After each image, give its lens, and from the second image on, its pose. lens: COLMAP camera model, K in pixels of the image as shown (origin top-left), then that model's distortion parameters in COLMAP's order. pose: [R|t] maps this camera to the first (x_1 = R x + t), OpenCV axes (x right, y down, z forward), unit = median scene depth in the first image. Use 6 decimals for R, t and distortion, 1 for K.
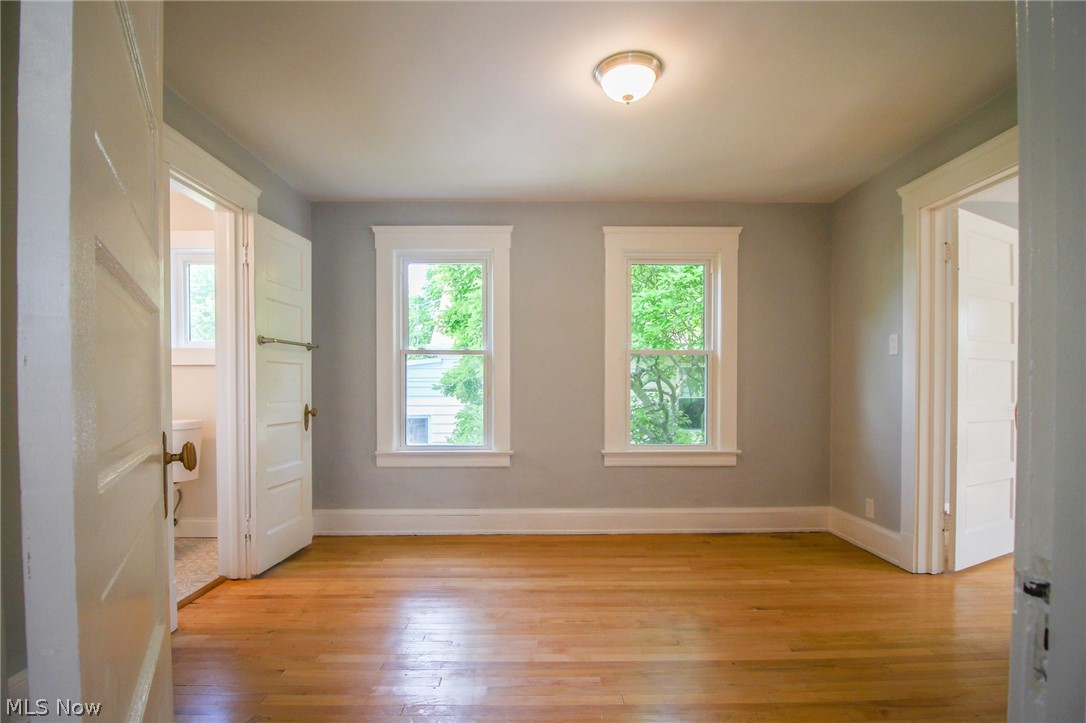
lens RADIAL K [[548.3, 0, 534.2], [0, 548.3, 394.8], [0, 0, 1]] dist [-0.002867, -0.000409]
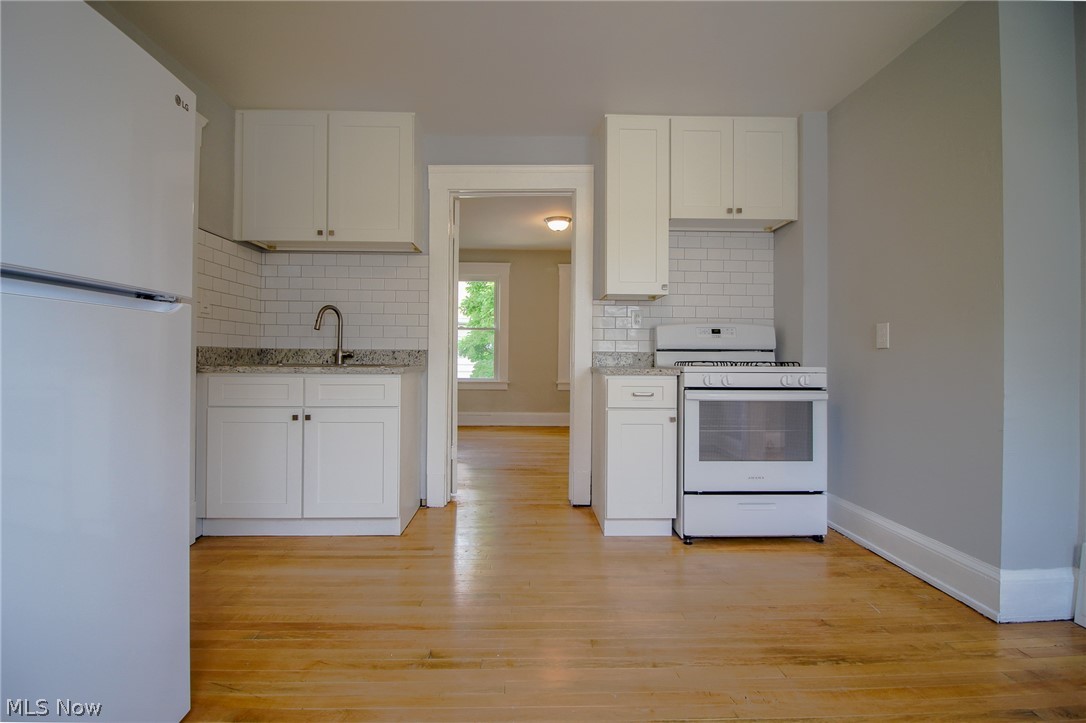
lens RADIAL K [[511.4, 0, 547.5], [0, 511.4, 352.8], [0, 0, 1]] dist [-0.006582, -0.008622]
pose [[0.999095, 0.011812, 0.040851, 0.019584], [-0.011088, 0.999778, -0.017902, 0.034118], [-0.041053, 0.017432, 0.999005, -0.778752]]
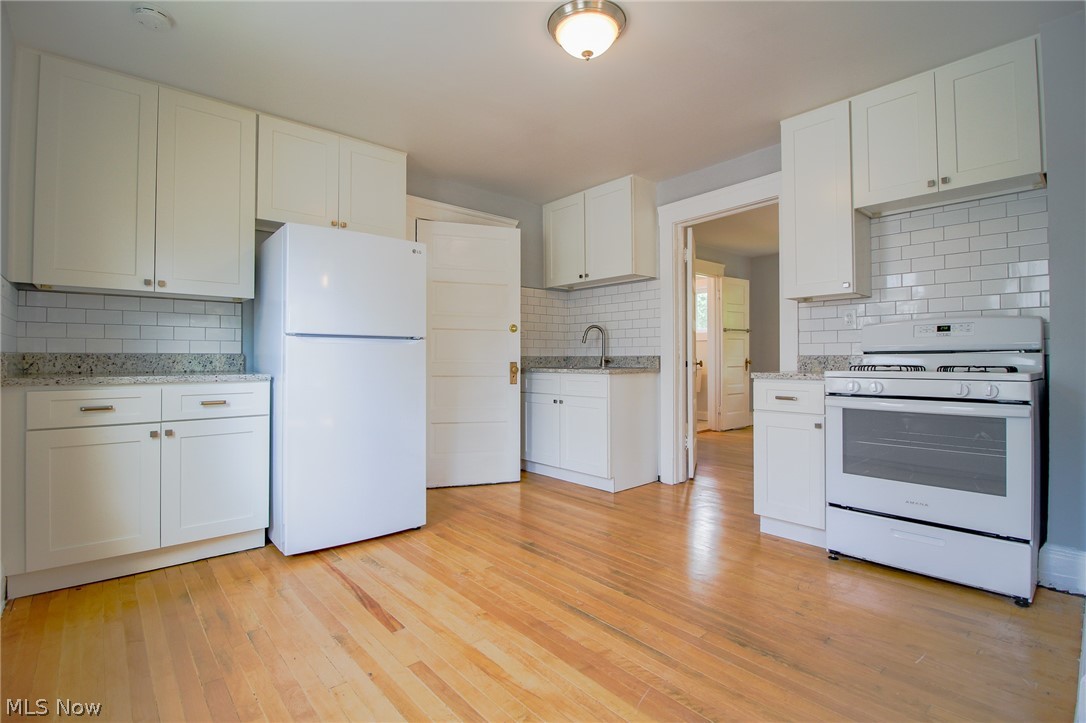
lens RADIAL K [[511.4, 0, 546.4], [0, 511.4, 355.5], [0, 0, 1]] dist [-0.006582, -0.008622]
pose [[0.670499, -0.001517, -0.741909, 0.476134], [-0.007109, 0.999939, -0.008470, 0.026603], [0.741876, 0.010954, 0.670447, -0.803307]]
